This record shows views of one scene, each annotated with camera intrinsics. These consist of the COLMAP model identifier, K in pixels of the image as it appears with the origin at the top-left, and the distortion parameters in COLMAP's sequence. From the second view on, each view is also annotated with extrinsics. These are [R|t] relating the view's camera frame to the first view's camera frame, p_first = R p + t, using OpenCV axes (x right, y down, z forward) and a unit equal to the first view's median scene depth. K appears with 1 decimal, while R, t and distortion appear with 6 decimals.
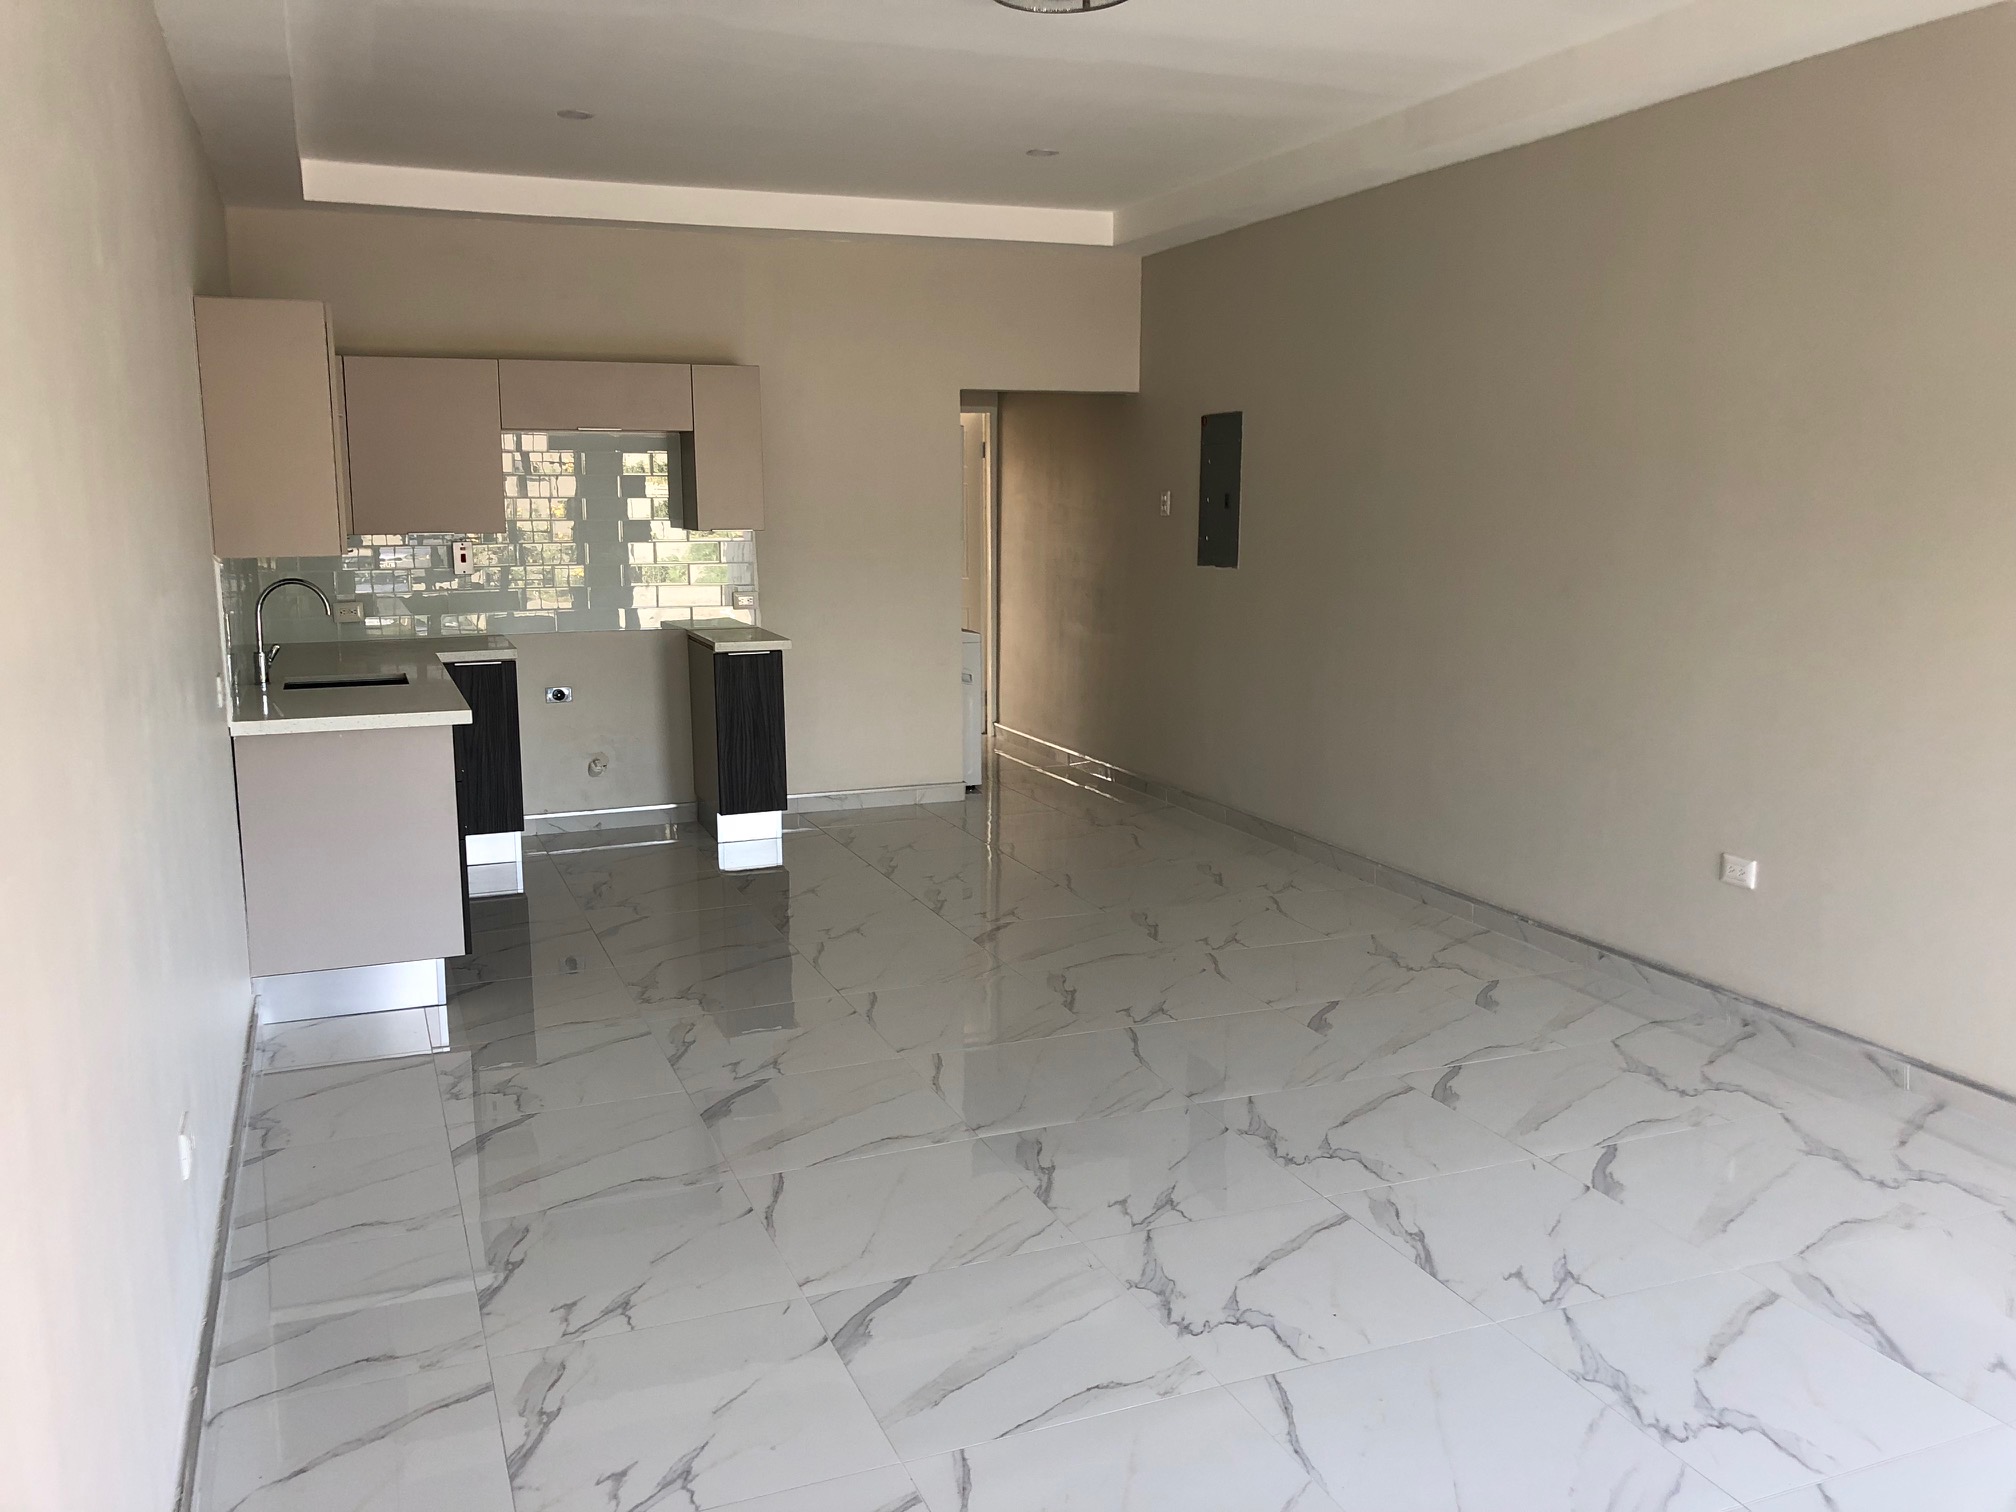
lens RADIAL K [[1669.3, 0, 1008.0], [0, 1669.3, 756.0], [0, 0, 1]] dist [-0.000785, 0.088674]
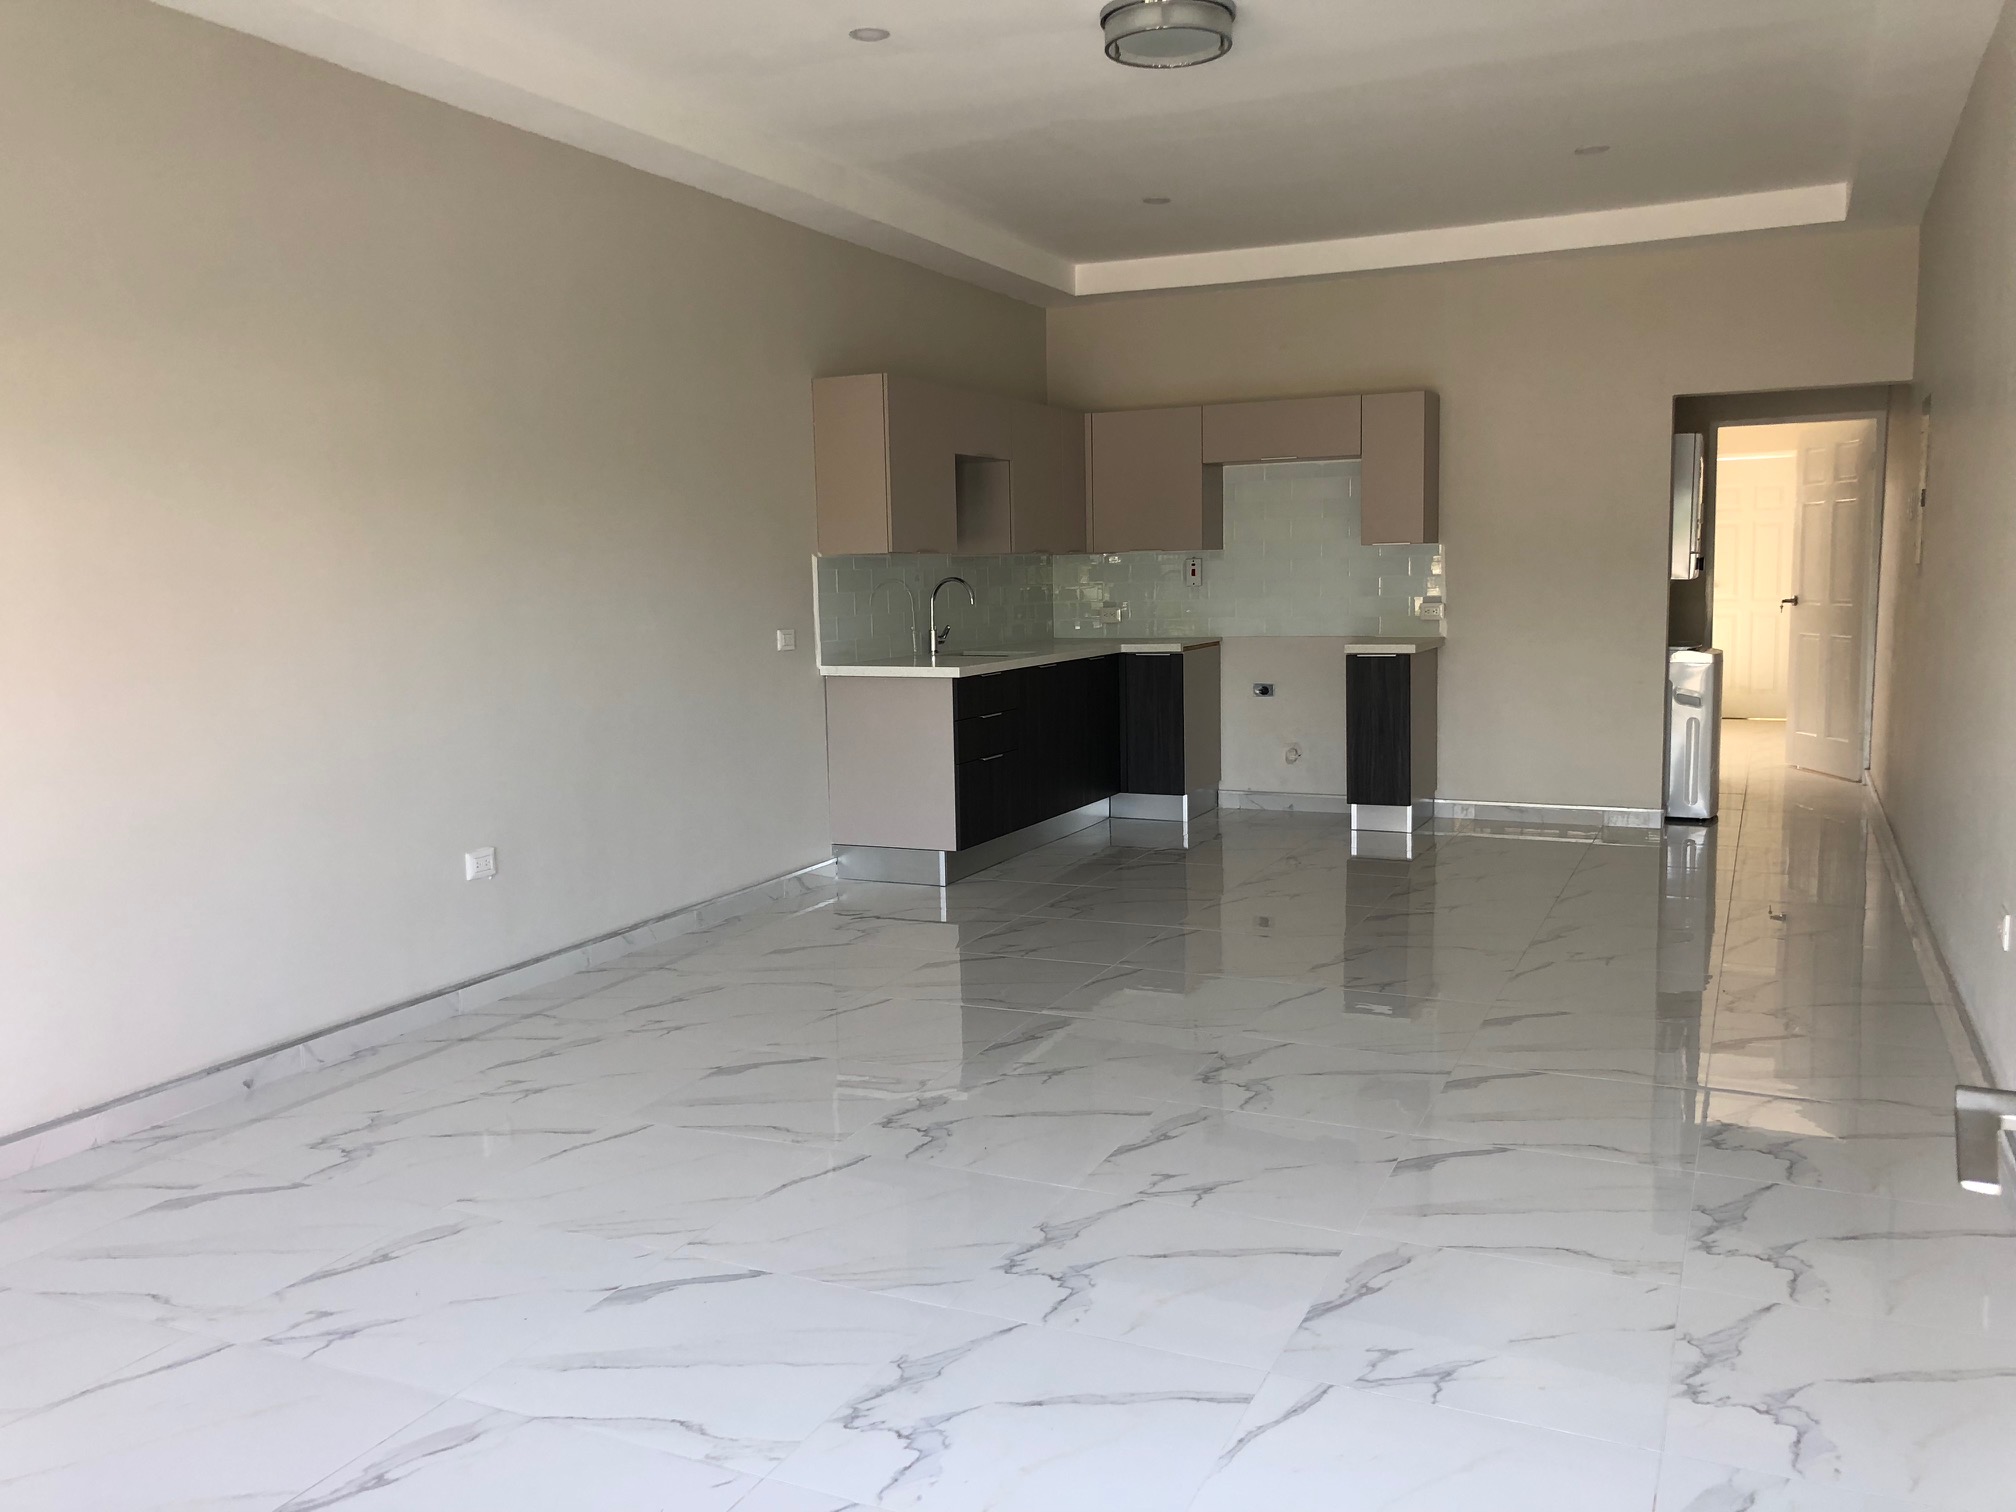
lens RADIAL K [[1629.0, 0, 1010.0], [0, 1629.0, 811.3], [0, 0, 1]] dist [0.031011, -0.001641]
pose [[0.679709, 0.099199, -0.726743, 0.682602], [-0.102928, 0.993908, 0.039399, 0.032204], [0.726224, 0.048022, 0.685779, 0.136884]]
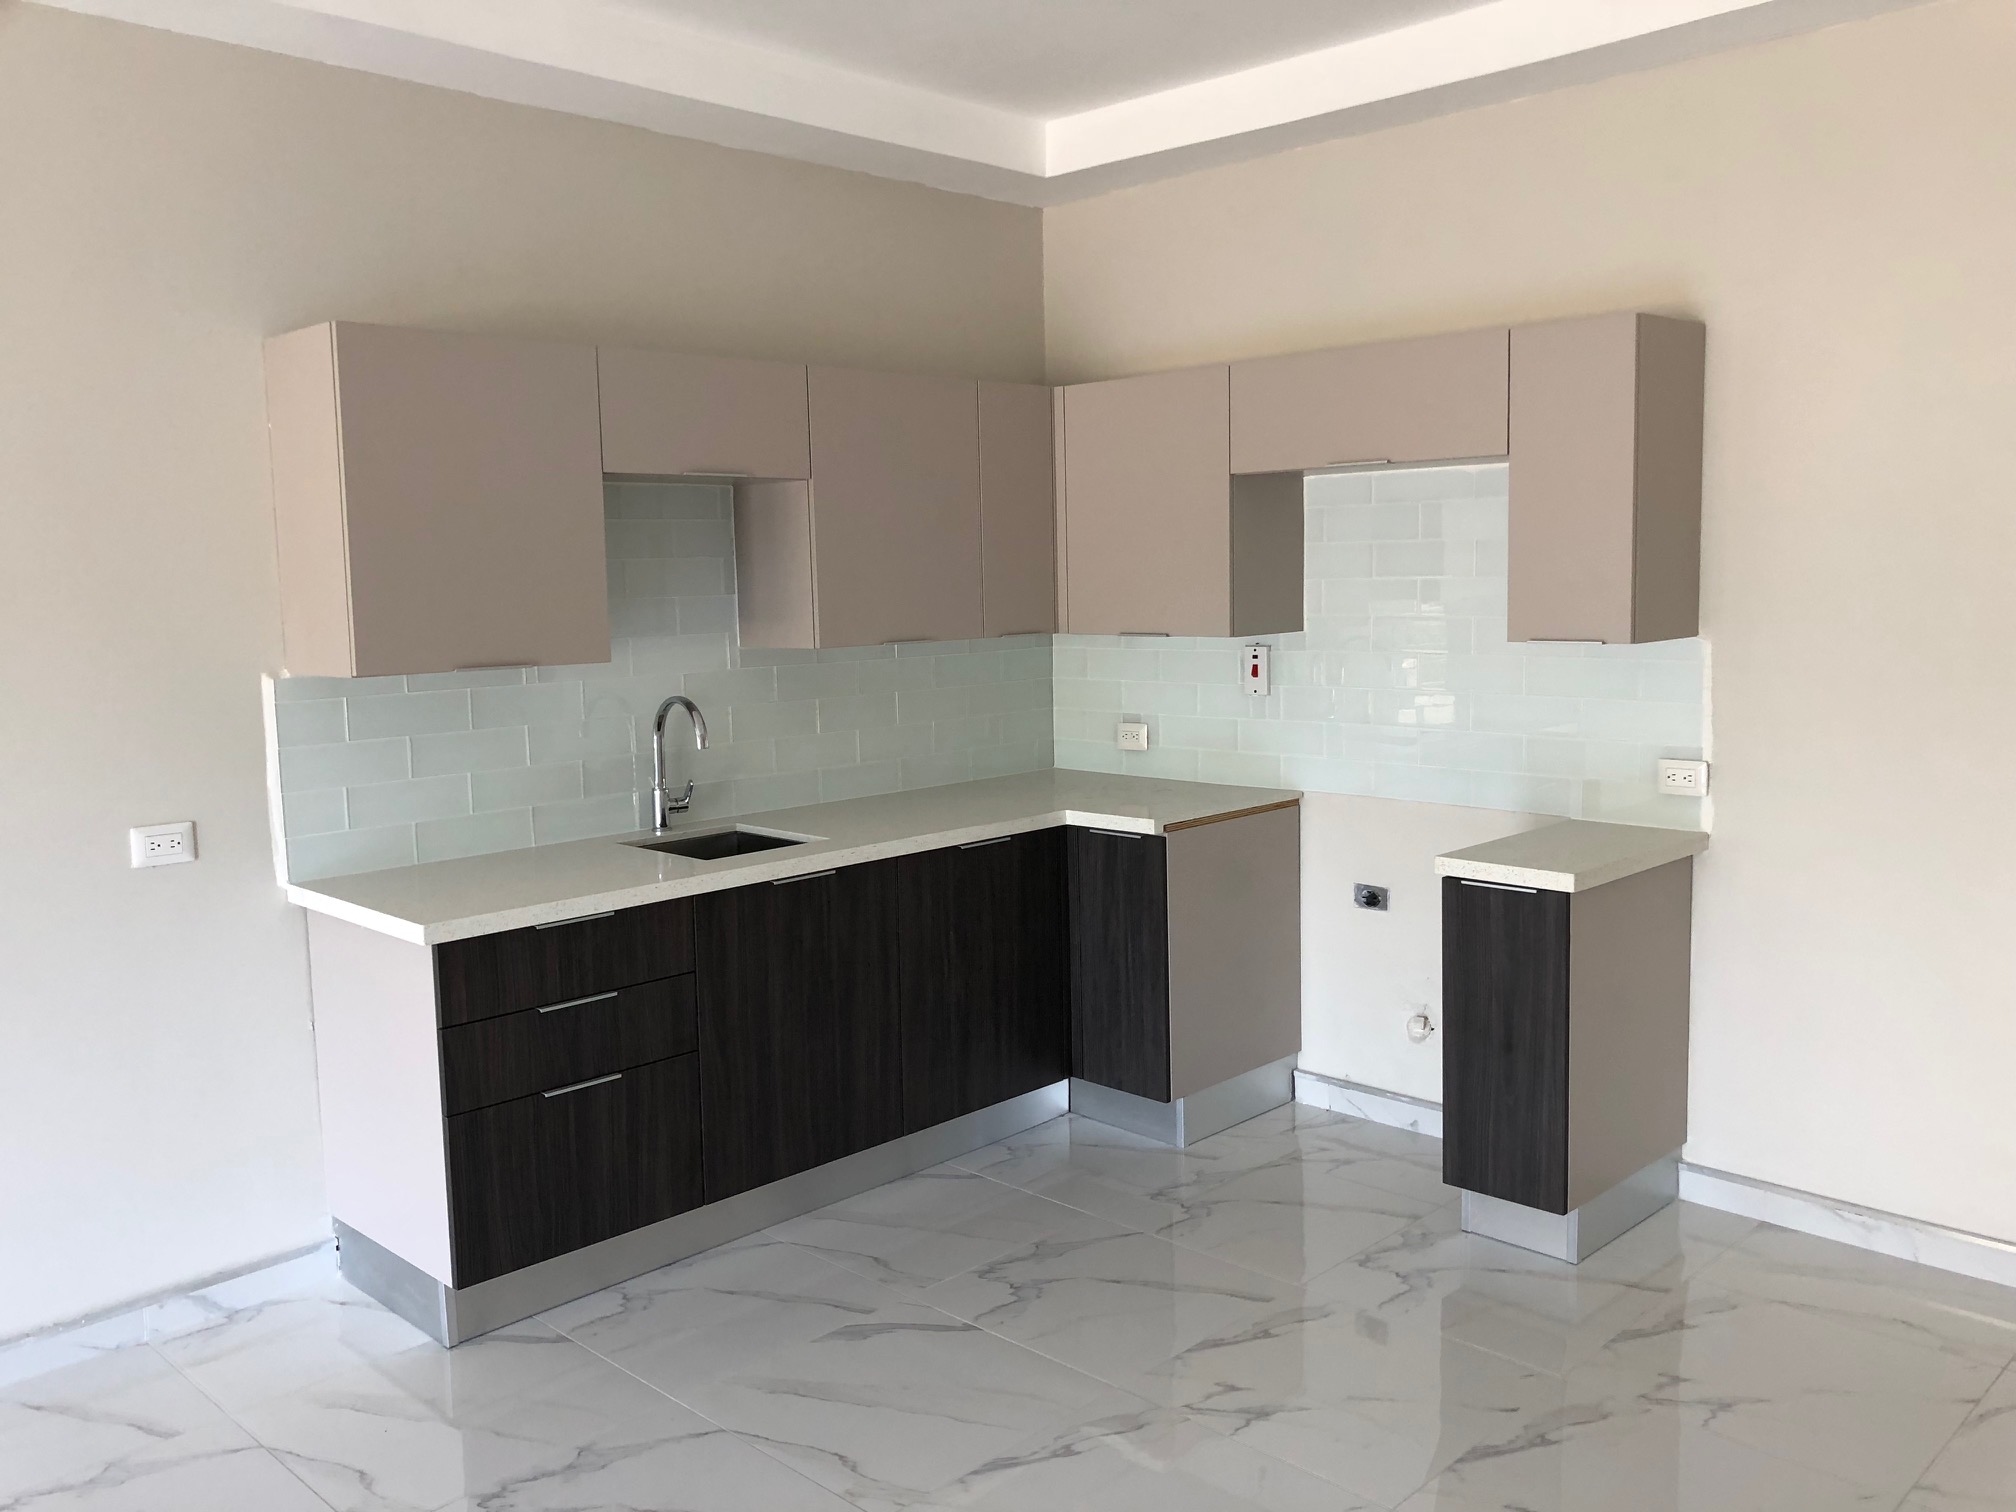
lens RADIAL K [[1700.0, 0, 1041.9], [0, 1700.0, 749.6], [0, 0, 1]] dist [0.108046, -0.005072]
pose [[0.398711, 0.104465, -0.911107, 0.386318], [-0.132383, 0.989641, 0.055537, -0.166316], [0.907471, 0.098472, 0.408410, 0.946846]]
